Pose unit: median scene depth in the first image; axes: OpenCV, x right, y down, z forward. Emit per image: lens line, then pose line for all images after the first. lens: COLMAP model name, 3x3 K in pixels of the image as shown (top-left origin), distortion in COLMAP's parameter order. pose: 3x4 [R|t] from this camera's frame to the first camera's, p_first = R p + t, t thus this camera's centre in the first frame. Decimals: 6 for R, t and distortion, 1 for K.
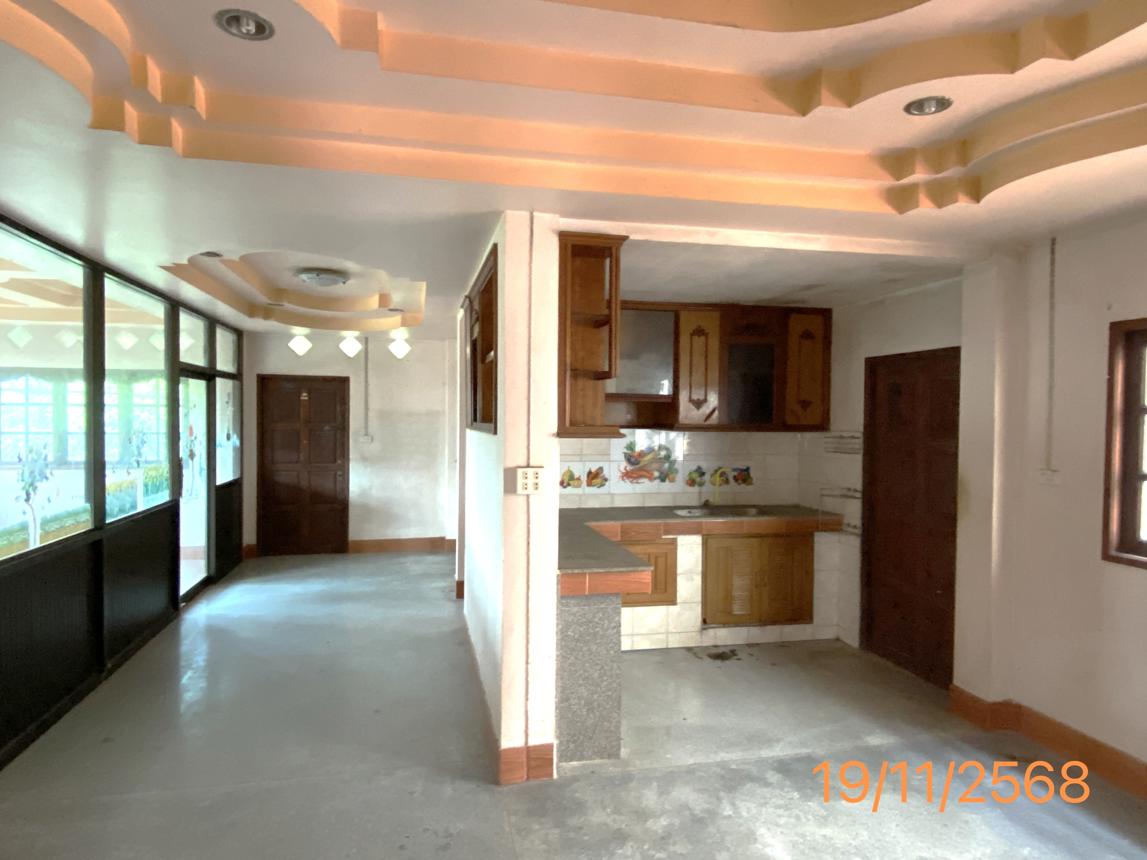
lens RADIAL K [[682.1, 0, 570.0], [0, 682.1, 429.0], [0, 0, 1]] dist [0.042423, -0.033985]
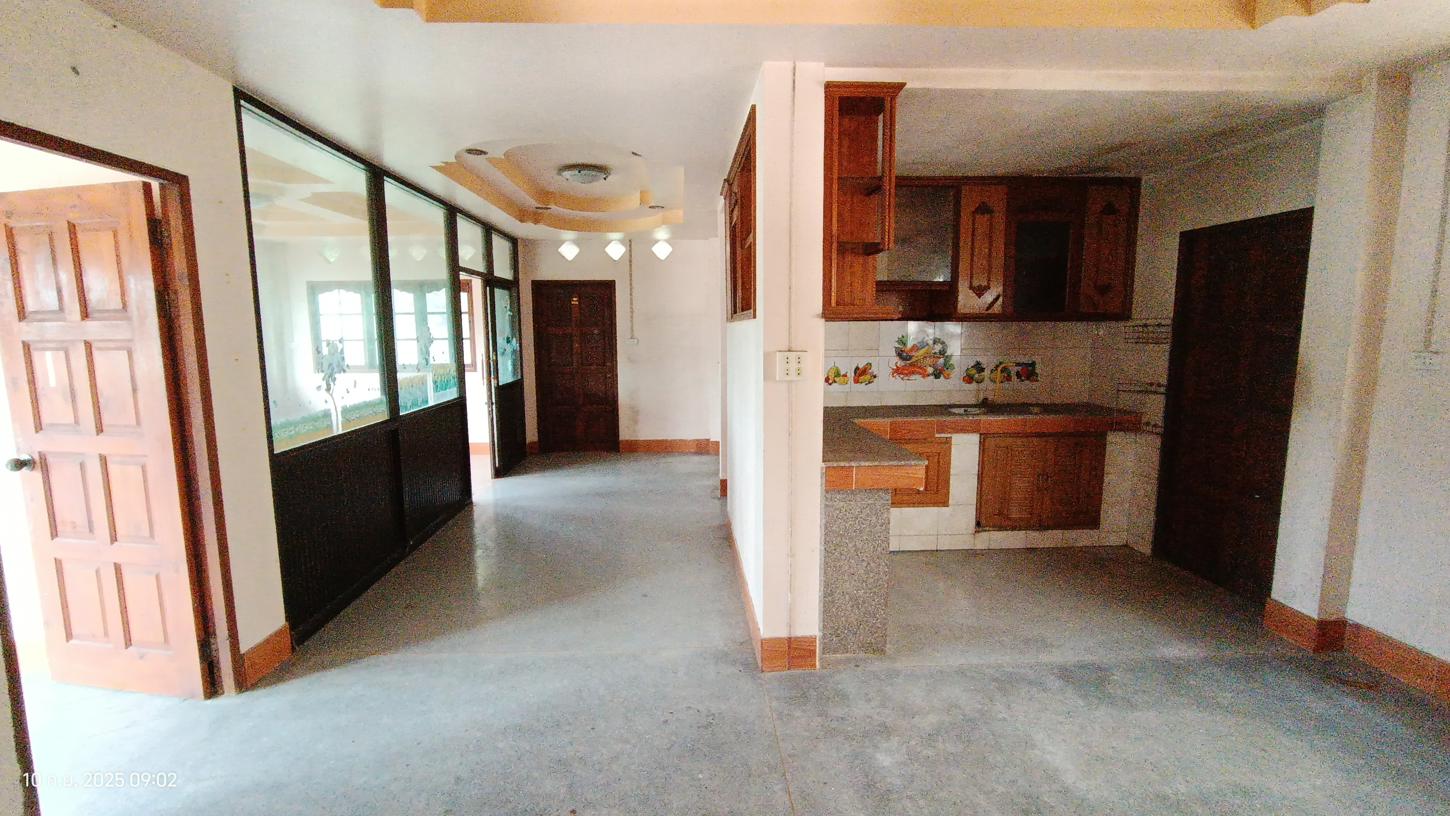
lens RADIAL K [[666.9, 0, 718.6], [0, 666.9, 423.5], [0, 0, 1]] dist [-0.027808, 0.012984]
pose [[0.984962, 0.007252, -0.172621, -0.000243], [0.014008, 0.992477, 0.121624, 0.026456], [0.172205, -0.122213, 0.977450, 0.057926]]
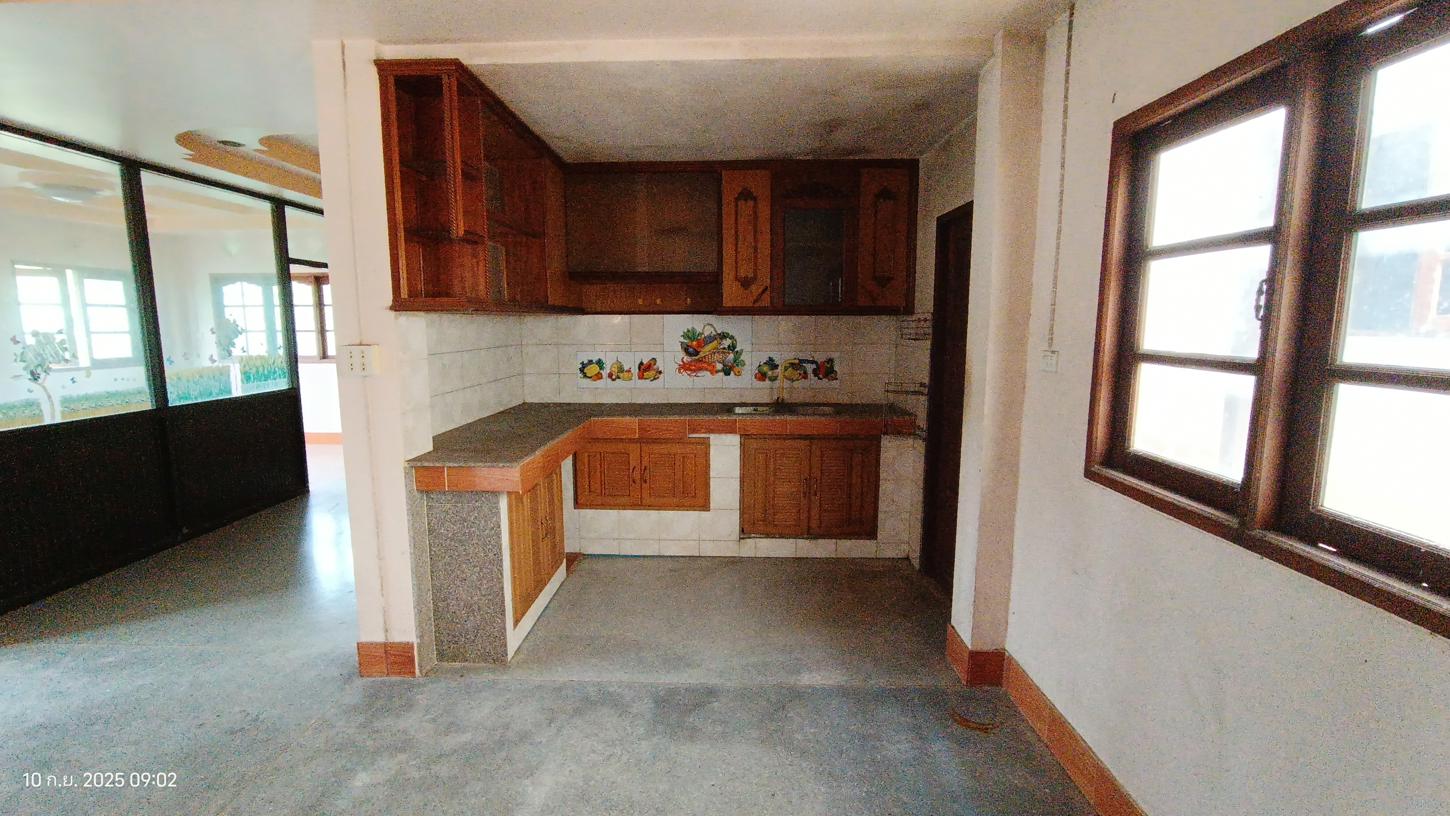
lens RADIAL K [[666.9, 0, 727.5], [0, 666.9, 422.8], [0, 0, 1]] dist [-0.027808, 0.012984]
pose [[0.969393, 0.025923, -0.244140, 0.386518], [0.005773, 0.991728, 0.128223, 0.030647], [0.245444, -0.125708, 0.961225, 0.177813]]
